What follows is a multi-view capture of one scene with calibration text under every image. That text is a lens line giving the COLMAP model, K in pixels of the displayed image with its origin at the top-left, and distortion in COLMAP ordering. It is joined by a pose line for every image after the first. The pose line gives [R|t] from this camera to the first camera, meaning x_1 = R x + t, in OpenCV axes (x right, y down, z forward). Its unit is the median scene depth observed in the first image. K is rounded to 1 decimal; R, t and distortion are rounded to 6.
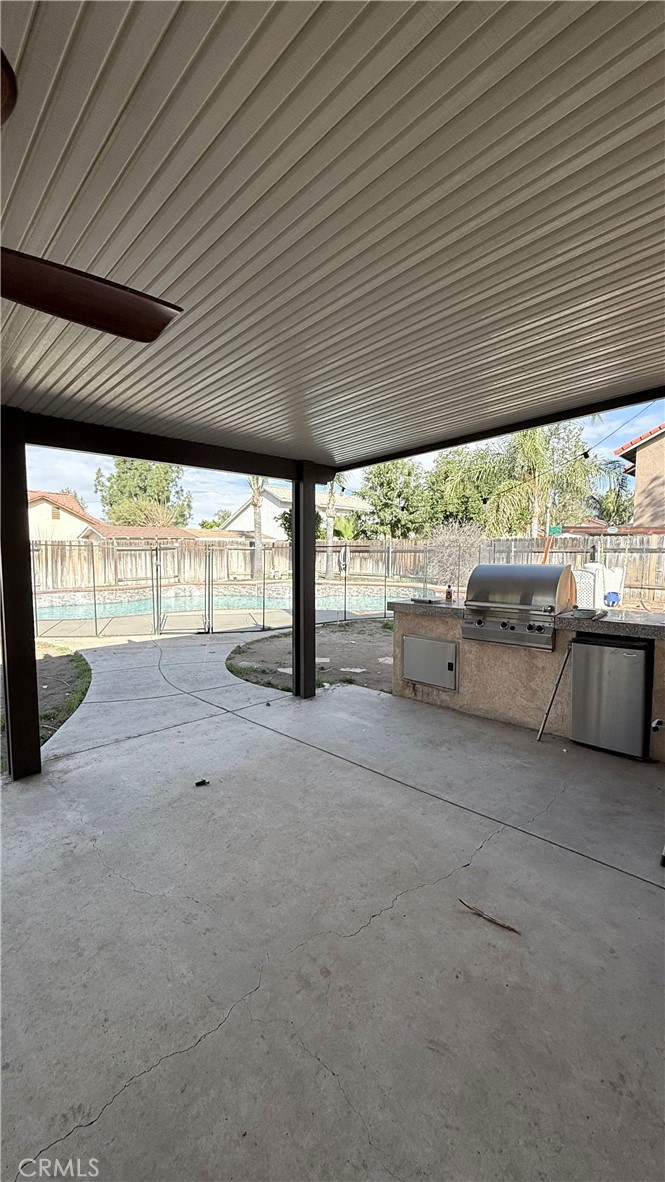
lens RADIAL K [[472.0, 0, 332.5], [0, 472.0, 591.0], [0, 0, 1]] dist [0.001928, 0.000150]
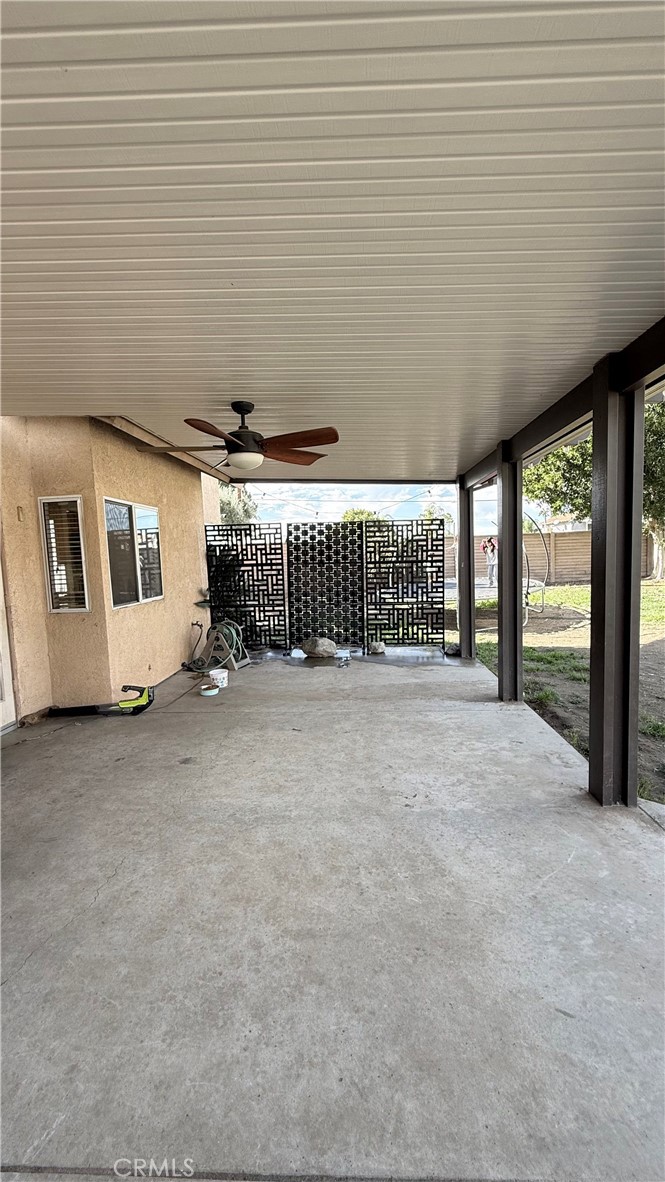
lens RADIAL K [[472.0, 0, 332.5], [0, 472.0, 591.0], [0, 0, 1]] dist [0.001928, 0.000150]
pose [[-0.739922, 0.078886, -0.668051, 0.174006], [-0.016084, 0.990742, 0.134804, -0.060472], [0.672500, 0.110490, -0.731803, 0.914350]]
